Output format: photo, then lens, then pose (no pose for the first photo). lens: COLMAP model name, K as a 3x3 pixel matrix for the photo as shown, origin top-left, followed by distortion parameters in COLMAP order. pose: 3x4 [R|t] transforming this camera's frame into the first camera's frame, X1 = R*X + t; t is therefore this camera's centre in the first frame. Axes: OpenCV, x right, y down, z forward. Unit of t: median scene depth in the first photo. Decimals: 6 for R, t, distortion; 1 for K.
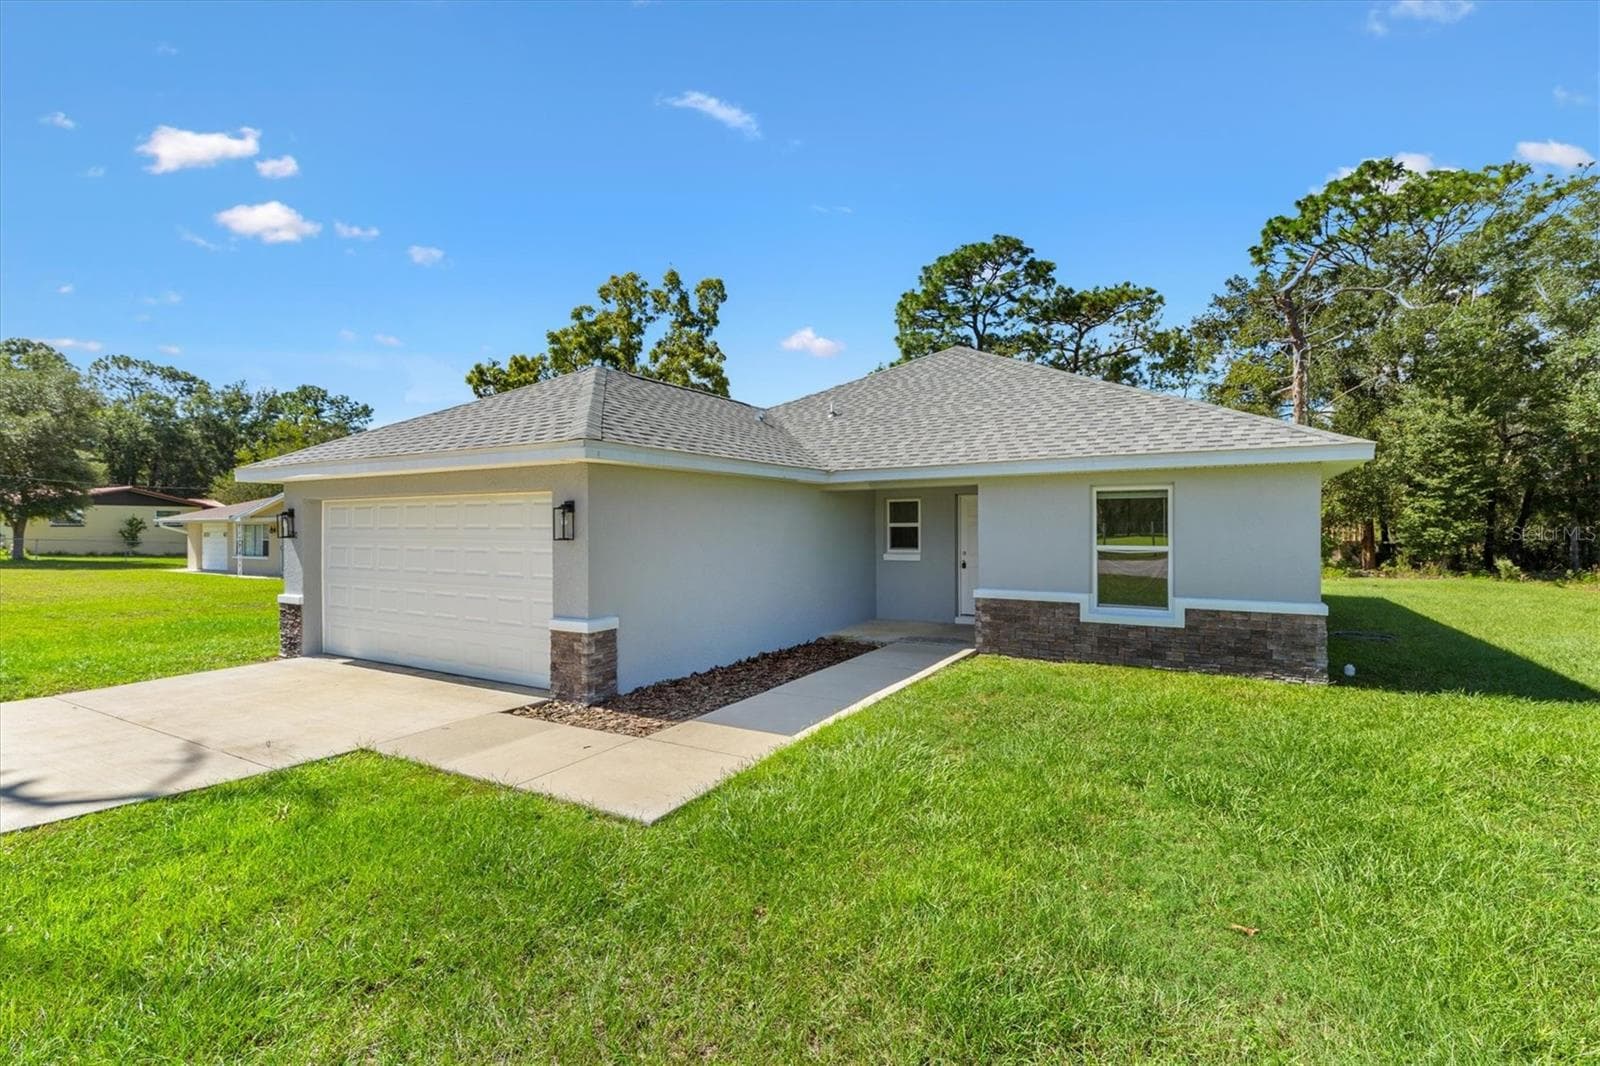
lens RADIAL K [[719.3, 0, 808.8], [0, 719.3, 526.8], [0, 0, 1]] dist [0.013064, -0.000056]
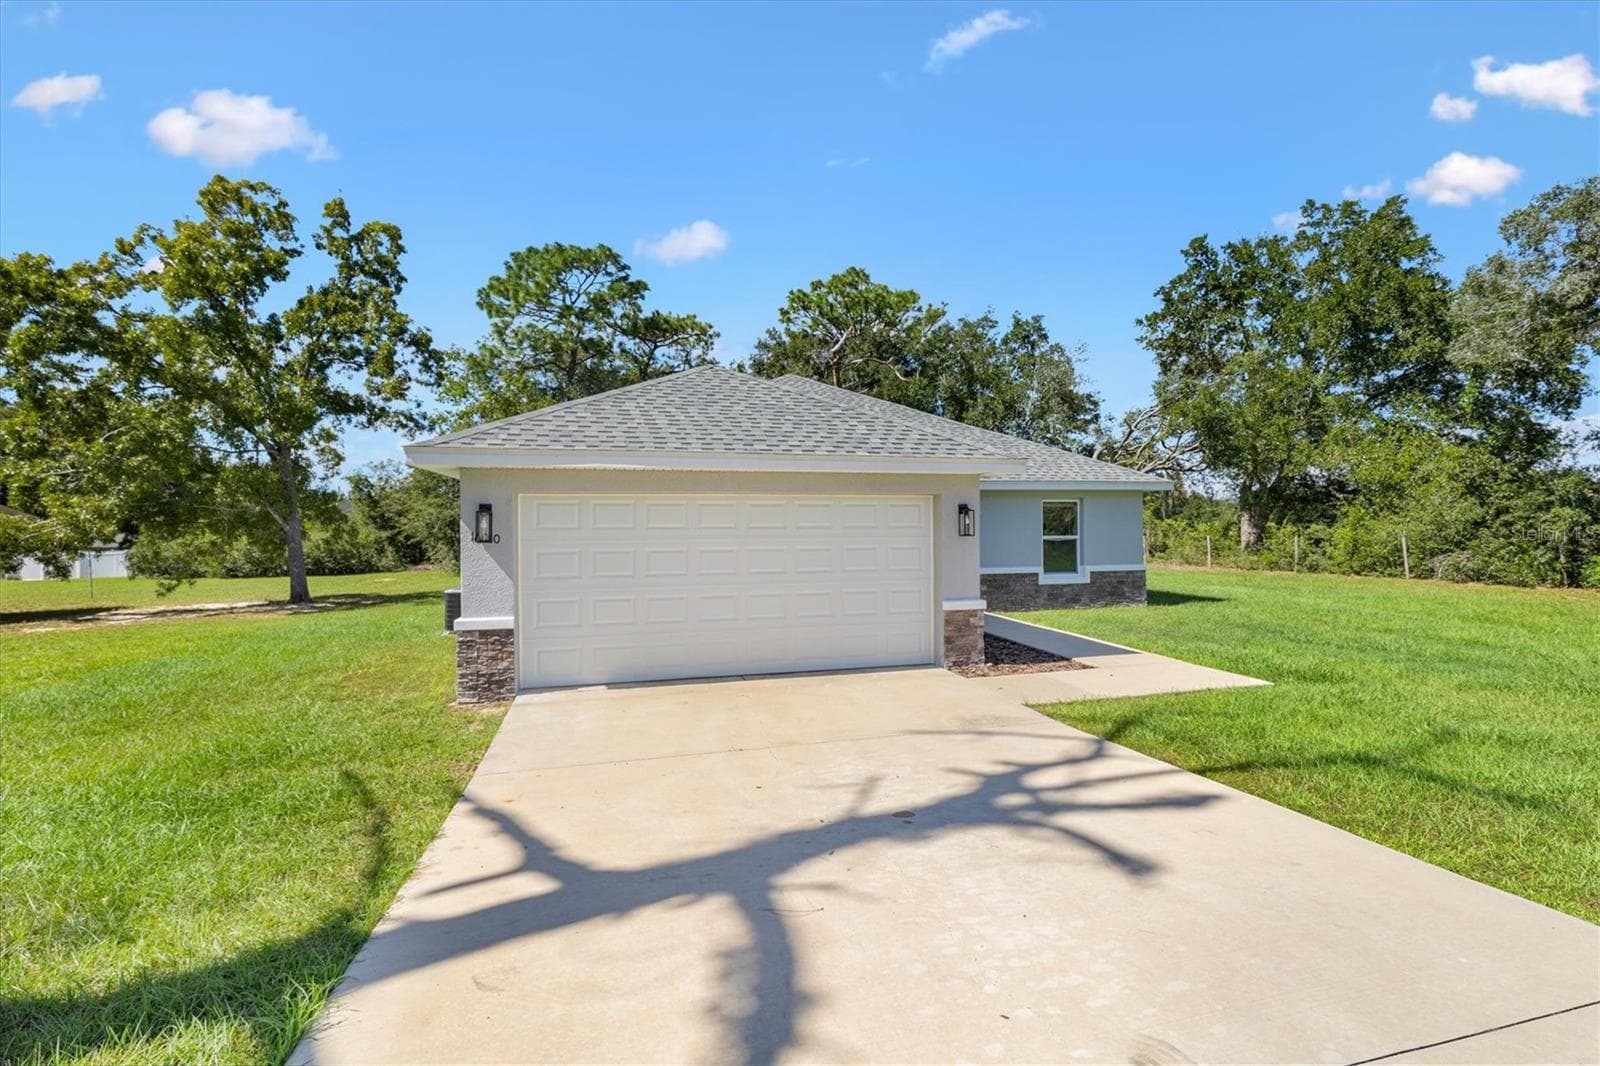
lens RADIAL K [[719.3, 0, 808.8], [0, 719.3, 526.8], [0, 0, 1]] dist [0.013064, -0.000056]
pose [[0.708980, -0.006781, 0.705196, -1.010938], [0.006610, 0.999974, 0.002971, -0.001842], [-0.705198, 0.002555, 0.709006, 0.226285]]
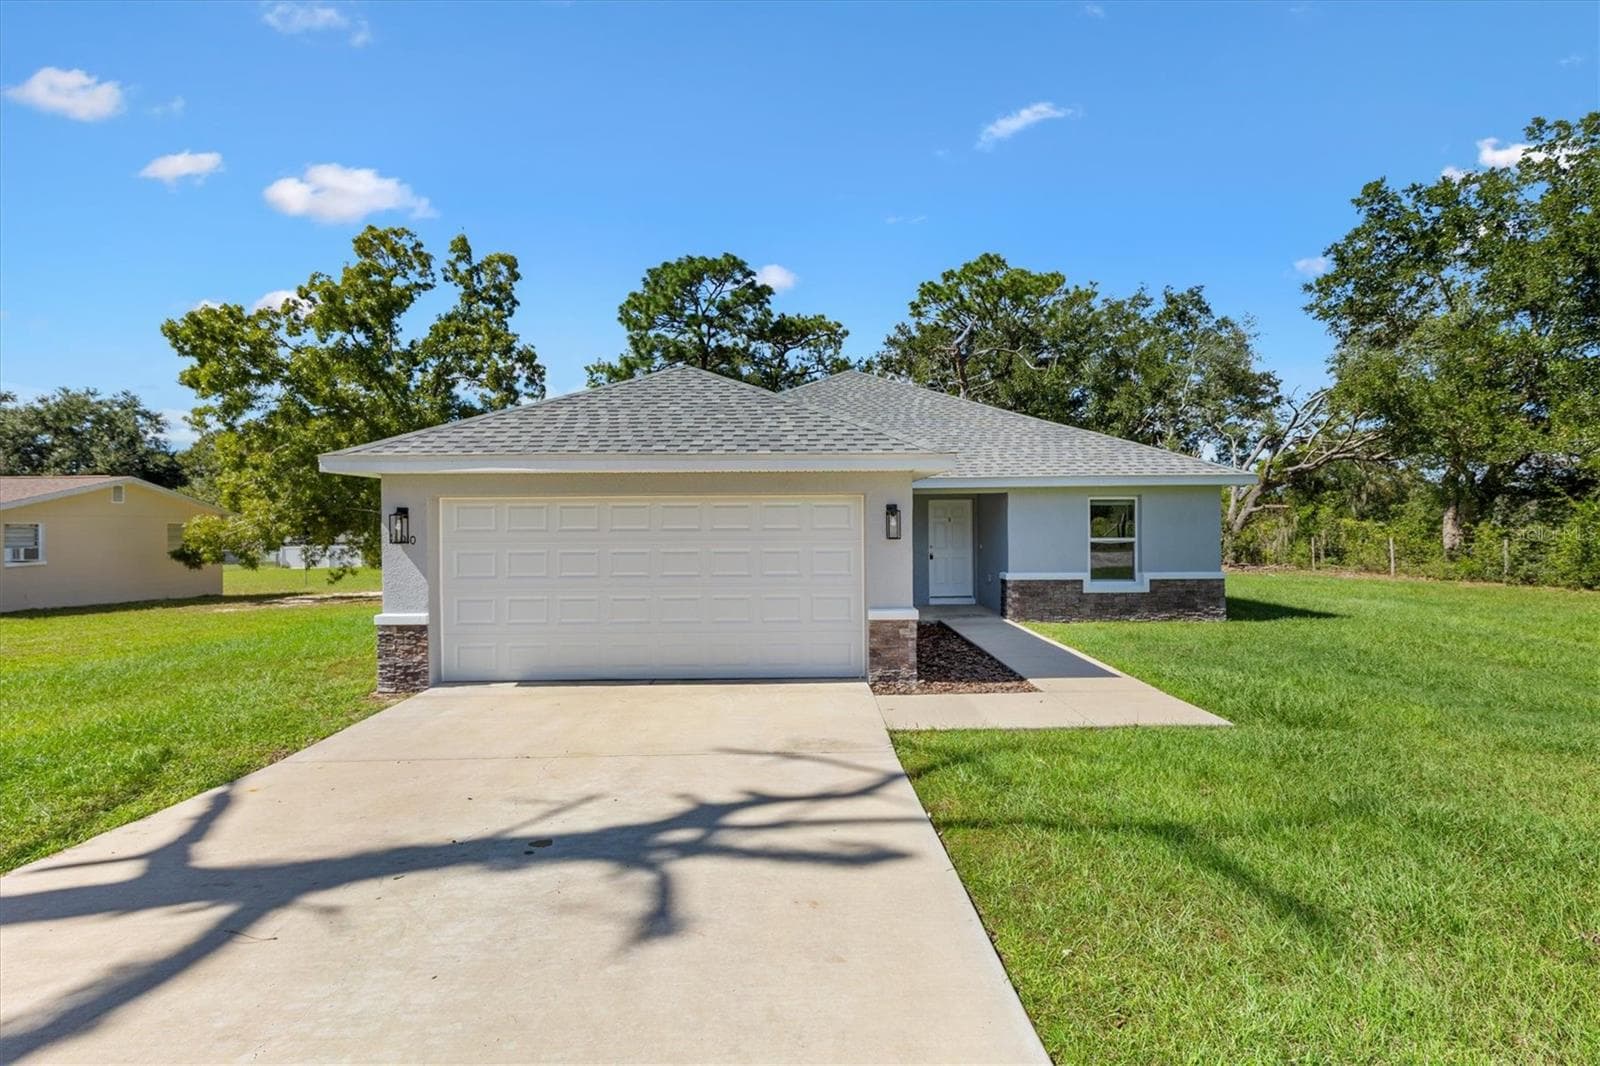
lens RADIAL K [[723.4, 0, 807.8], [0, 723.4, 520.9], [0, 0, 1]] dist [0.012105, 0.000483]
pose [[0.856905, -0.003052, 0.515466, -0.750901], [0.006316, 0.999970, -0.004579, -0.004311], [-0.515436, 0.007180, 0.856898, 0.066655]]
